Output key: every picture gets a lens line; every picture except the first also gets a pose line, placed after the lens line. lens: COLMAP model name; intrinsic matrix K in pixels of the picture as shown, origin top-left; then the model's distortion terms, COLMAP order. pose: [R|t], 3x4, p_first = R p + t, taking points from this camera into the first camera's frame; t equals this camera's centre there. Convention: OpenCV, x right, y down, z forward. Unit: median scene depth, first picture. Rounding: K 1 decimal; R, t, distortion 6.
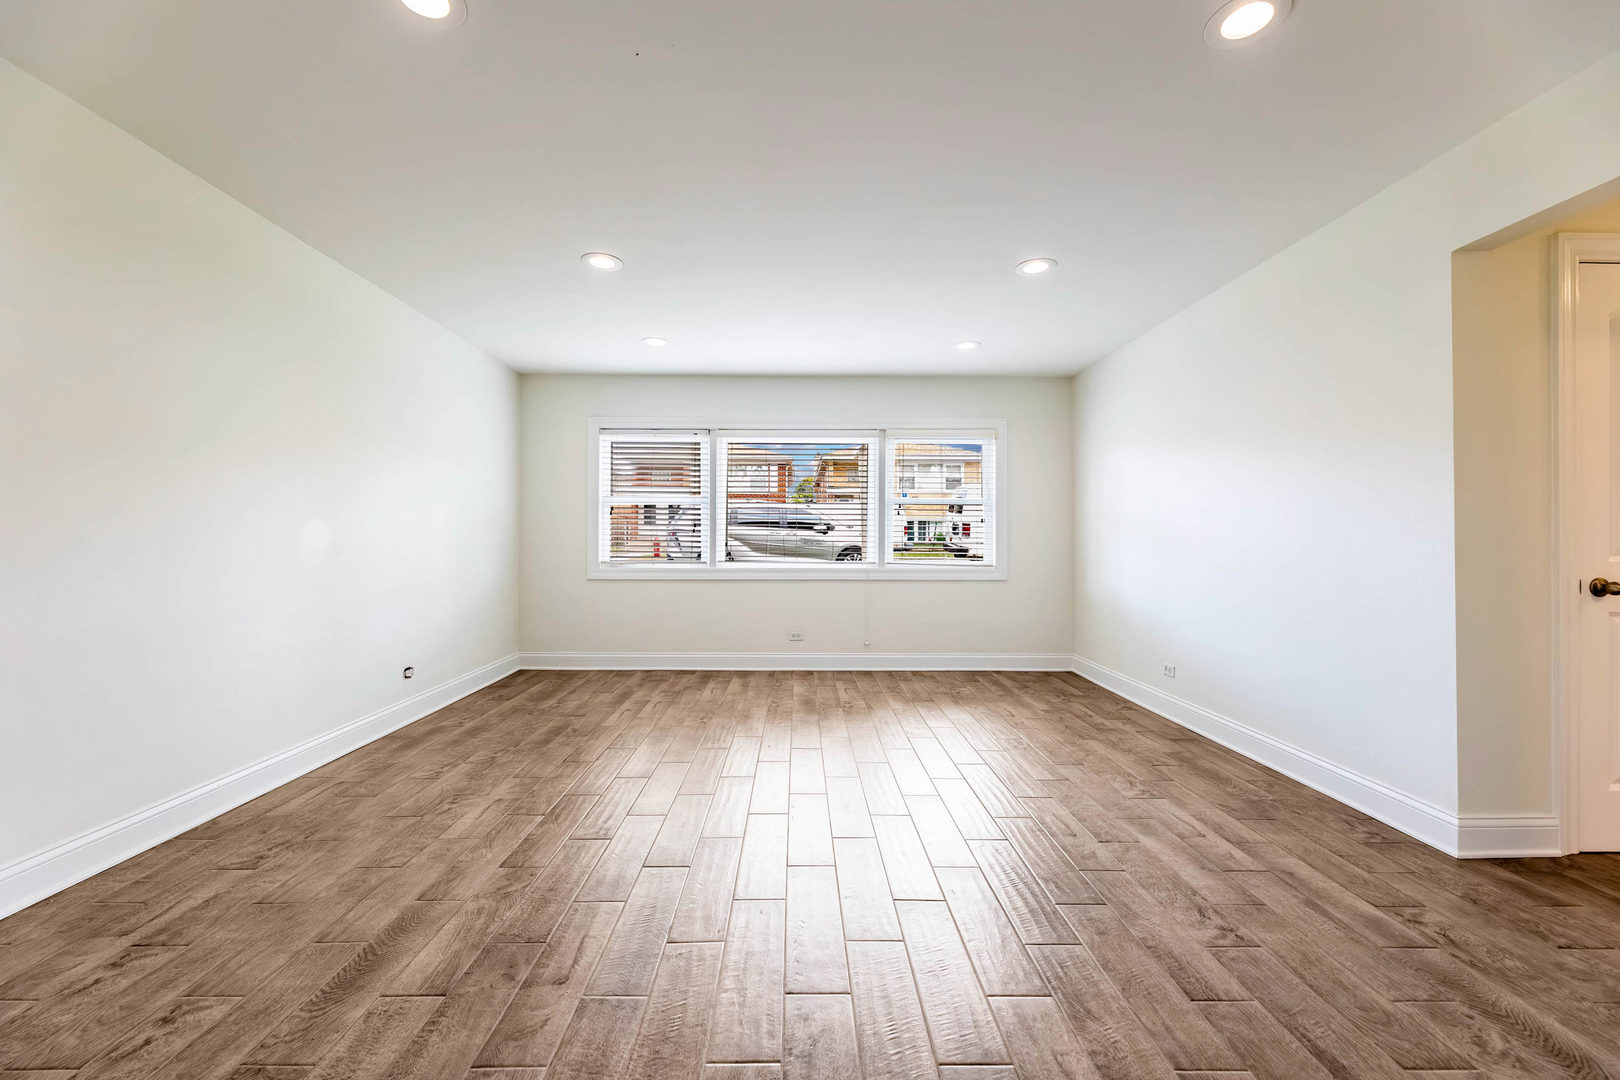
lens RADIAL K [[659.9, 0, 807.1], [0, 659.9, 537.3], [0, 0, 1]] dist [-0.003143, -0.000014]
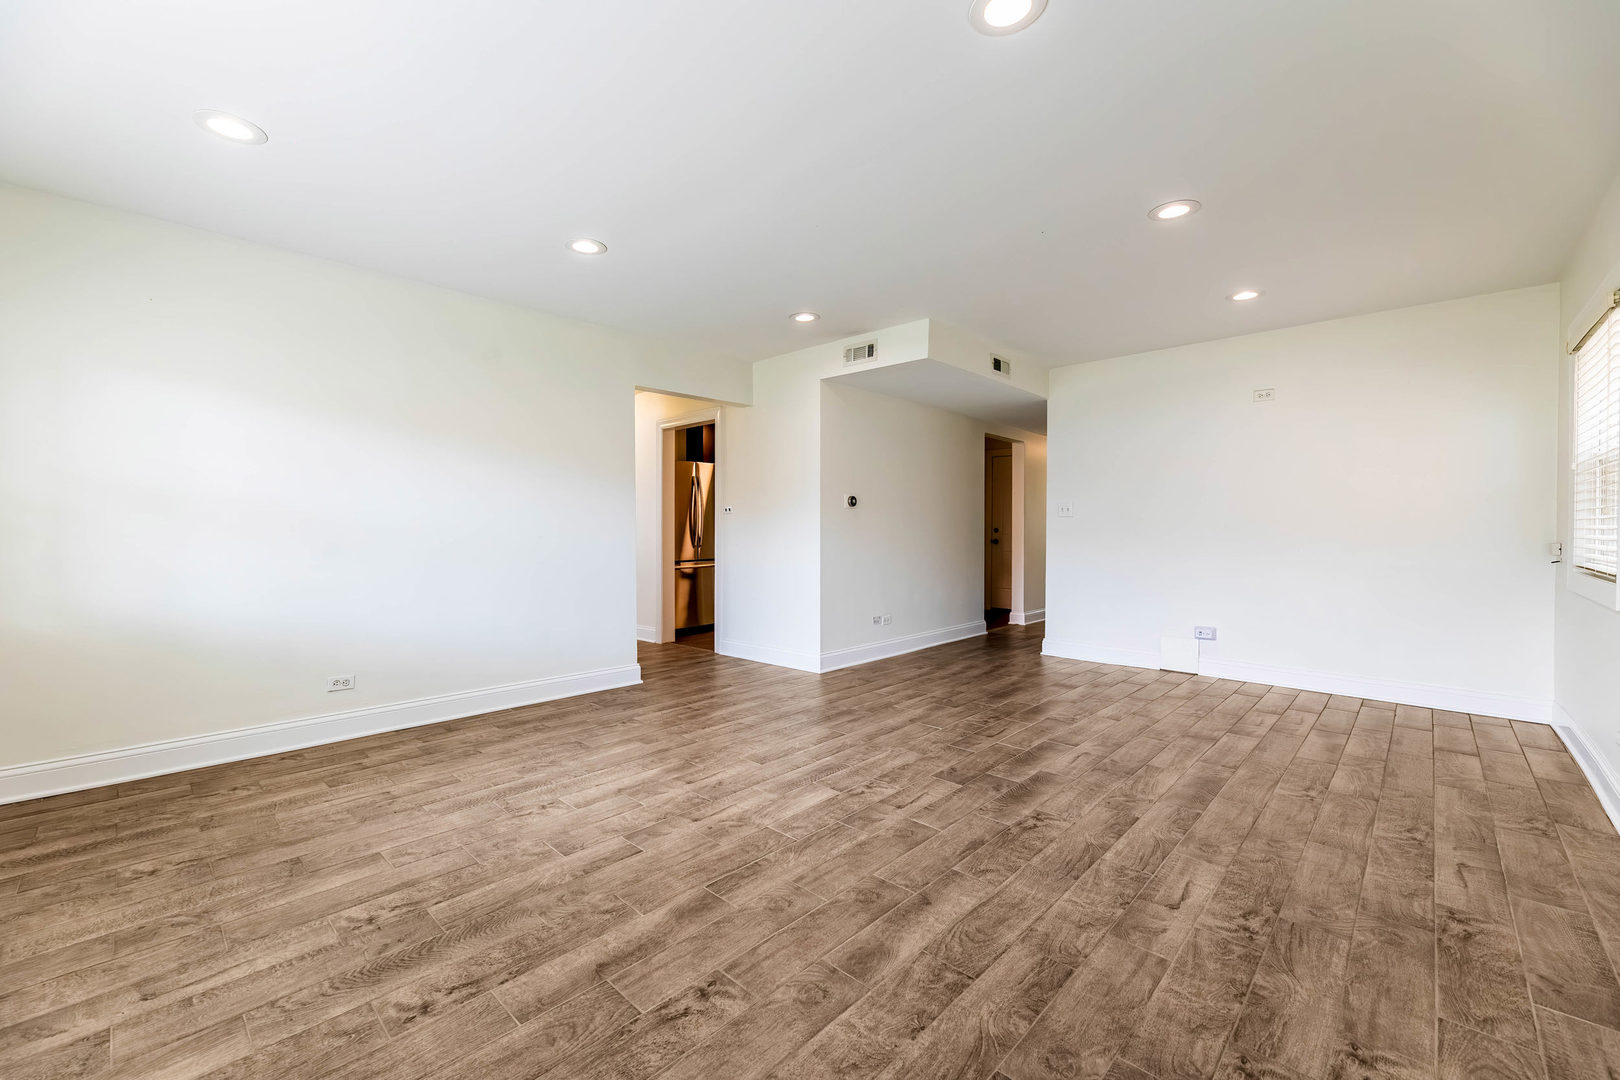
lens RADIAL K [[646.3, 0, 802.7], [0, 646.3, 539.8], [0, 0, 1]] dist [-0.000743, -0.000008]
pose [[-0.710776, -0.013118, 0.703296, -0.472612], [-0.005821, 0.999902, 0.012768, 0.005952], [-0.703394, 0.004981, -0.710783, 1.249142]]
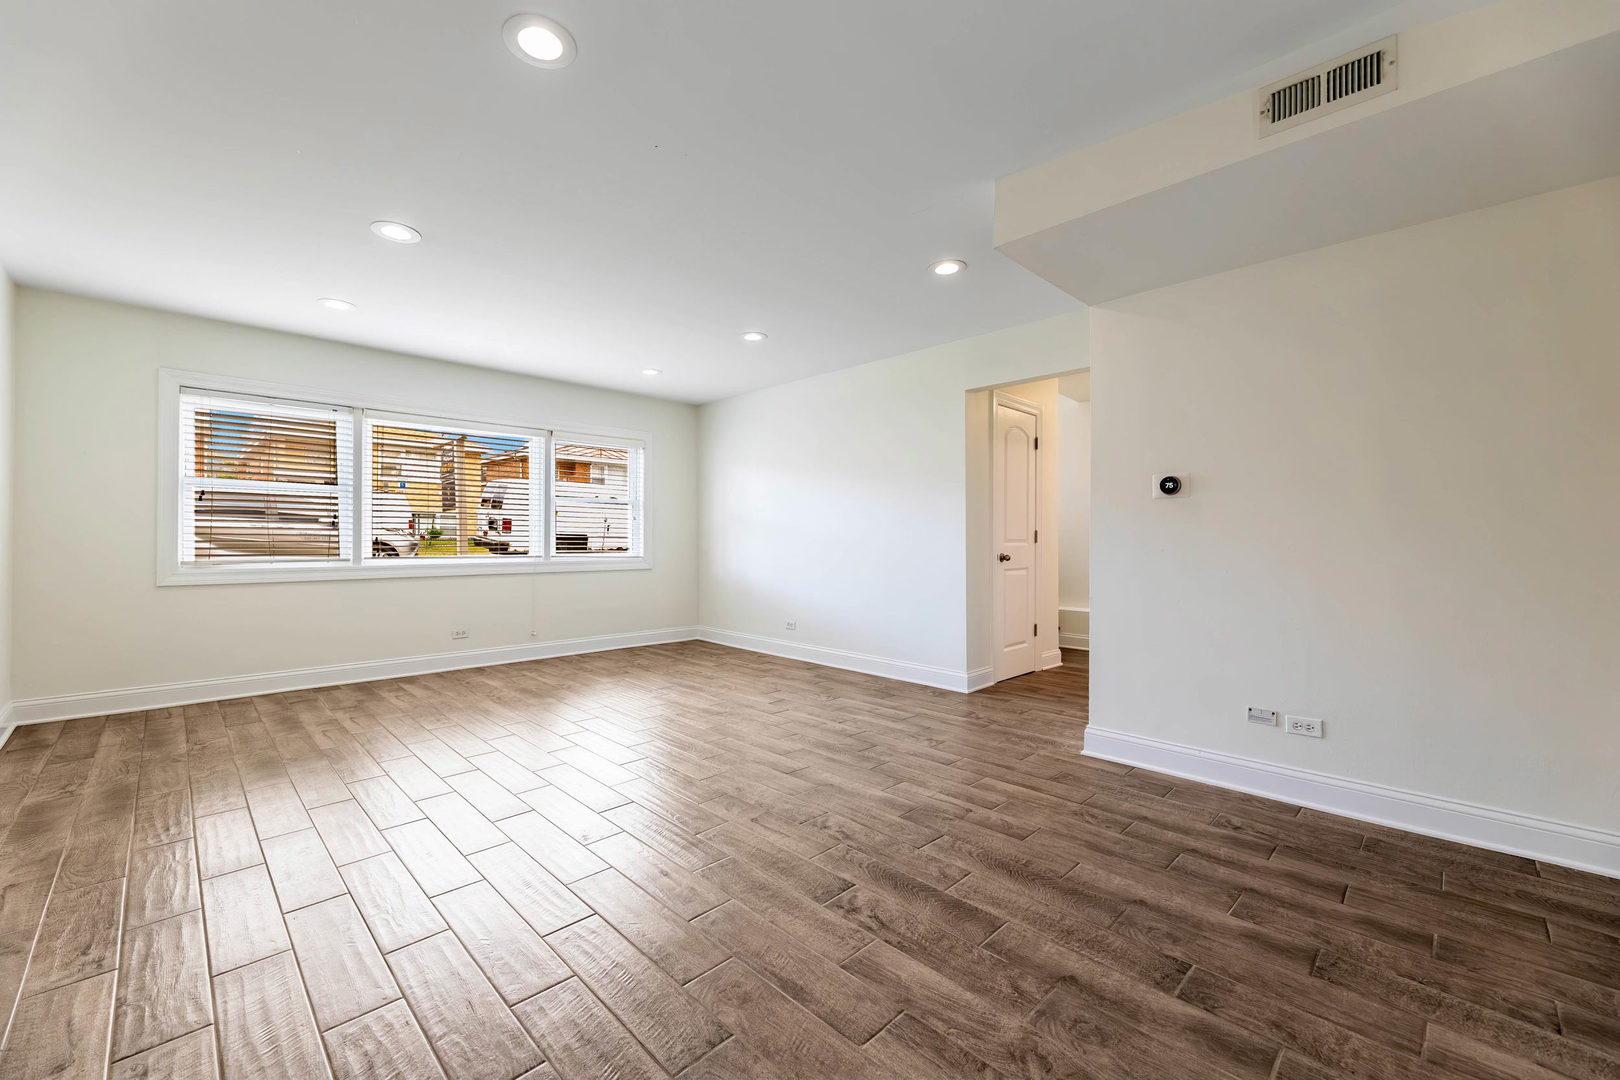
lens RADIAL K [[646.3, 0, 802.7], [0, 646.3, 539.8], [0, 0, 1]] dist [-0.000743, -0.000008]
pose [[0.720569, -0.002708, 0.693378, -0.443660], [-0.004331, 0.999955, 0.008406, 0.002457], [-0.693369, -0.009060, 0.720525, -0.040878]]
